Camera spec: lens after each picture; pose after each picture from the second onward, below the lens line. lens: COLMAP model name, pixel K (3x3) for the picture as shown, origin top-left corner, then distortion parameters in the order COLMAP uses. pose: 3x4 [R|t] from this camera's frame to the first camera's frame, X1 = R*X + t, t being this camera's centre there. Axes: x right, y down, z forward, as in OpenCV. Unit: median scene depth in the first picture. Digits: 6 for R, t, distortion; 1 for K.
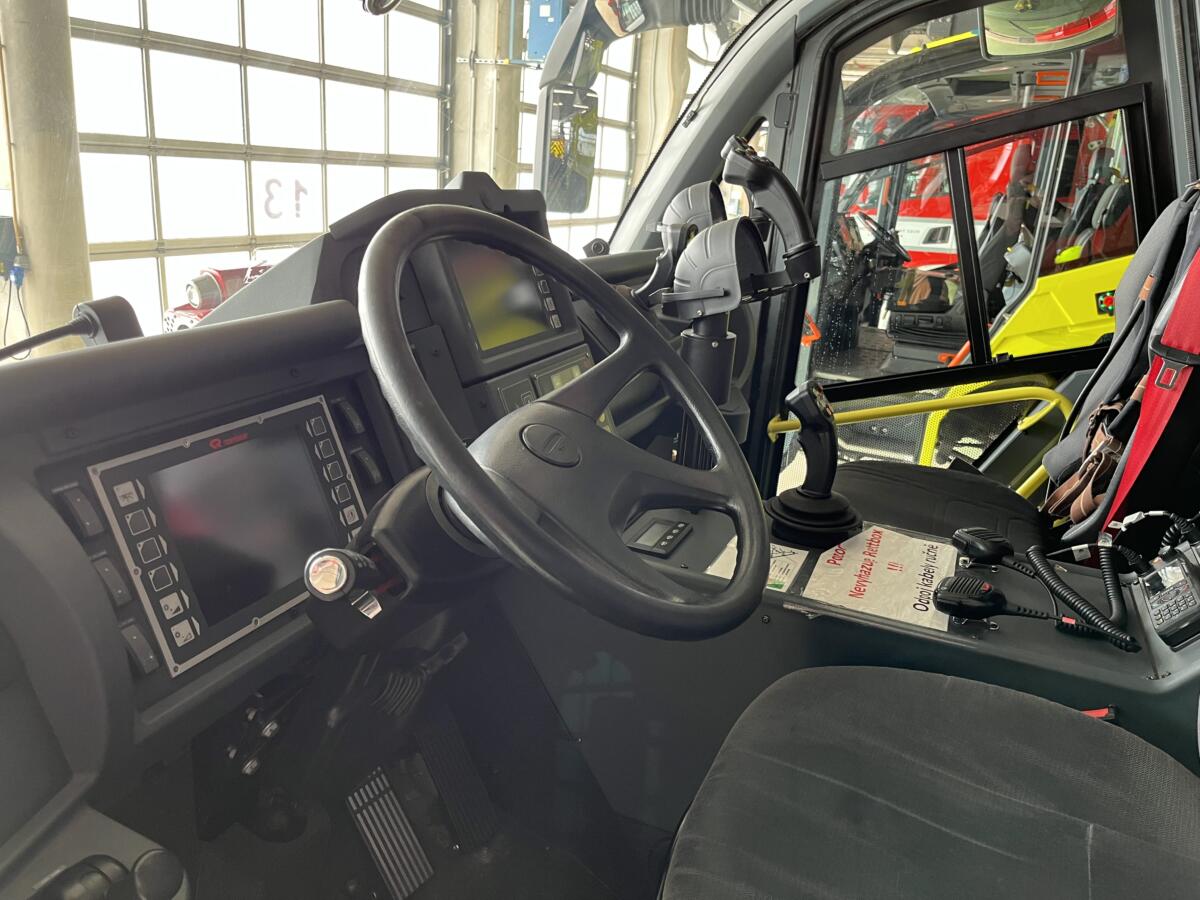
lens RADIAL K [[907.0, 0, 589.5], [0, 907.0, 448.8], [0, 0, 1]] dist [0.061618, -0.080981]
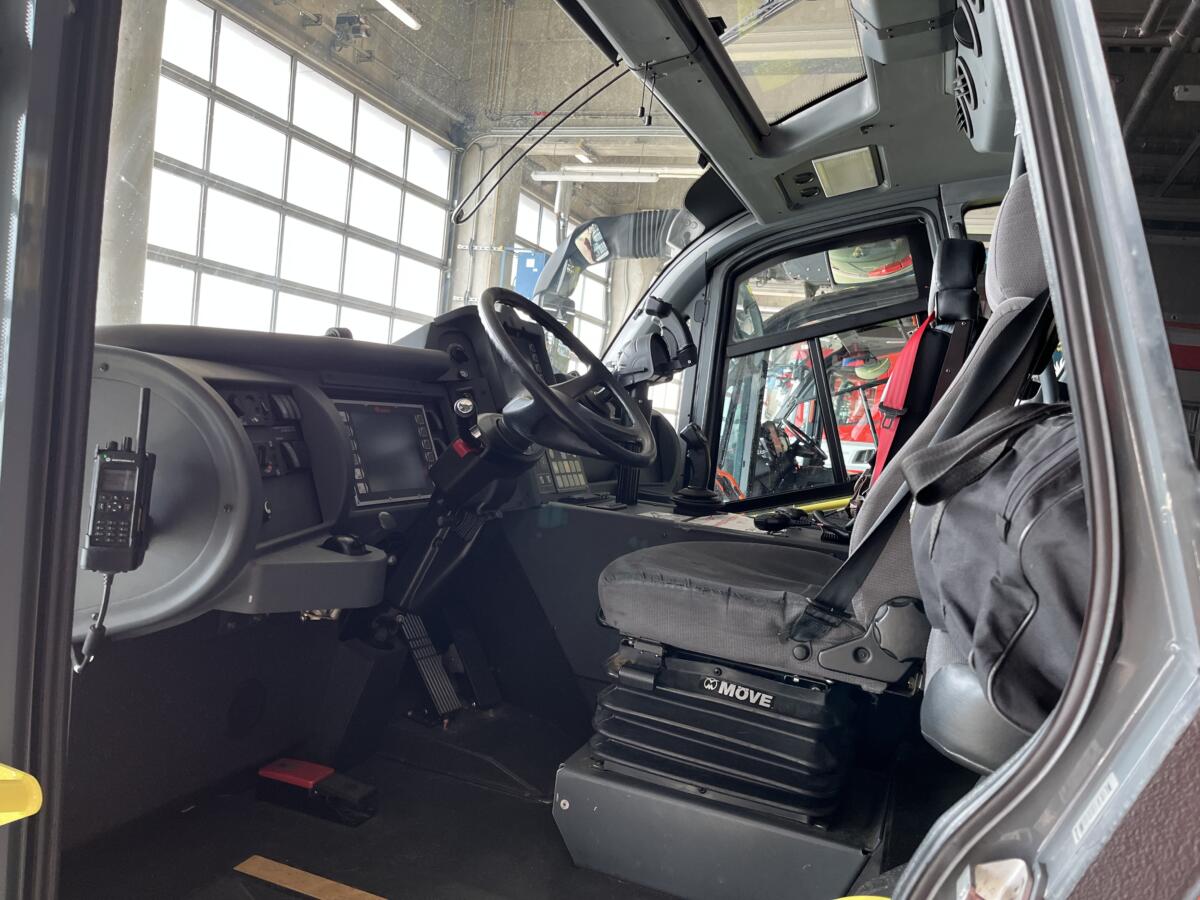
lens RADIAL K [[907.0, 0, 602.7], [0, 907.0, 451.2], [0, 0, 1]] dist [0.061618, -0.080981]
pose [[0.998186, 0.036550, 0.047834, -0.006991], [-0.023233, 0.966923, -0.254009, 0.203661], [-0.055536, 0.252437, 0.966018, -0.318042]]
